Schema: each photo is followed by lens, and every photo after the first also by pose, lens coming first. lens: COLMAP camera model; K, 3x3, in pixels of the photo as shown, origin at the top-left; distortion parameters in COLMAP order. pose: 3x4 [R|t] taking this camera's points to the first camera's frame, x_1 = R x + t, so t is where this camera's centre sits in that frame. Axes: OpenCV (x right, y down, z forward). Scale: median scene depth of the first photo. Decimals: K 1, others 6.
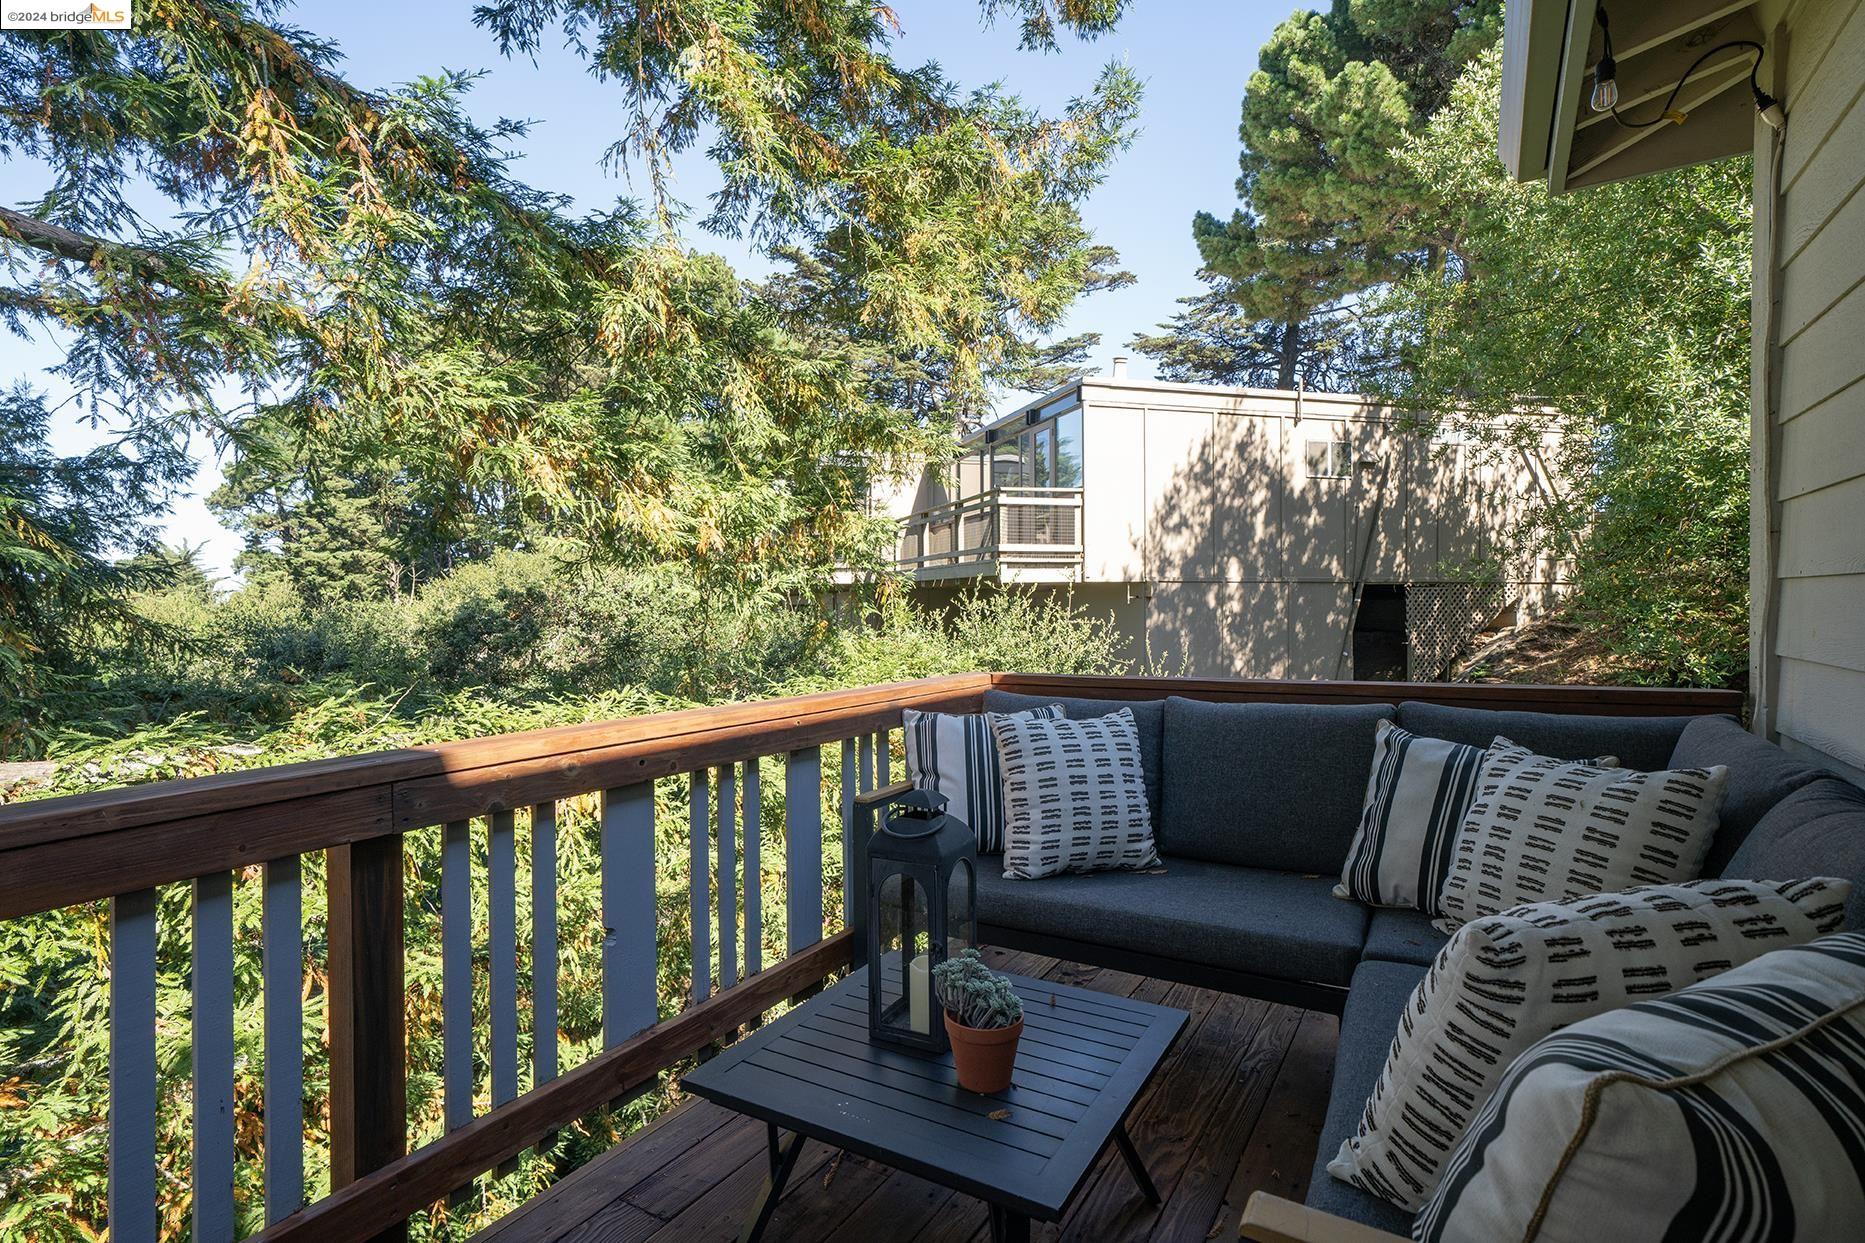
lens RADIAL K [[939.5, 0, 932.5], [0, 939.5, 621.5], [0, 0, 1]] dist [0.027419, 0.000699]
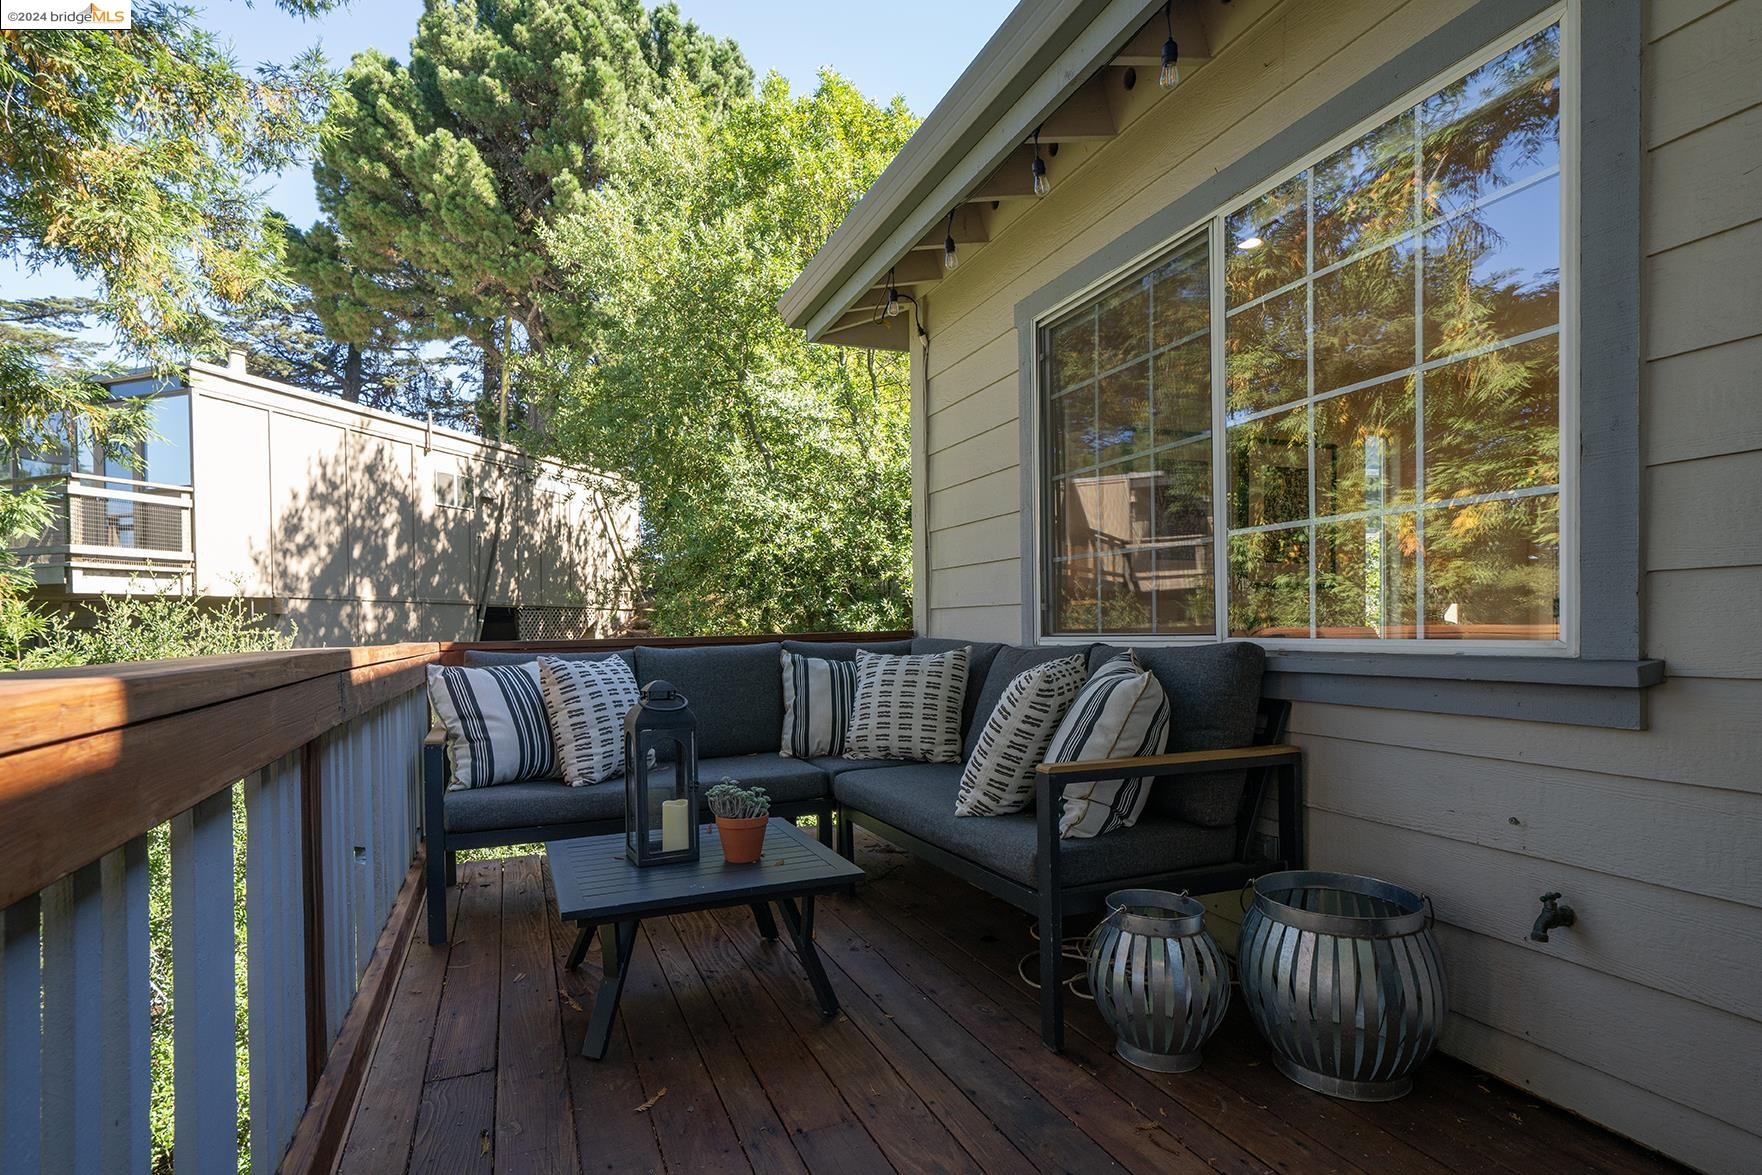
lens RADIAL K [[878.9, 0, 877.6], [0, 878.9, 646.7], [0, 0, 1]] dist [0.031470, 0.000677]
pose [[0.603232, -0.021178, 0.797285, -0.100861], [0.028246, 0.999588, 0.005181, 0.015796], [-0.797066, 0.019395, 0.603581, -0.003123]]
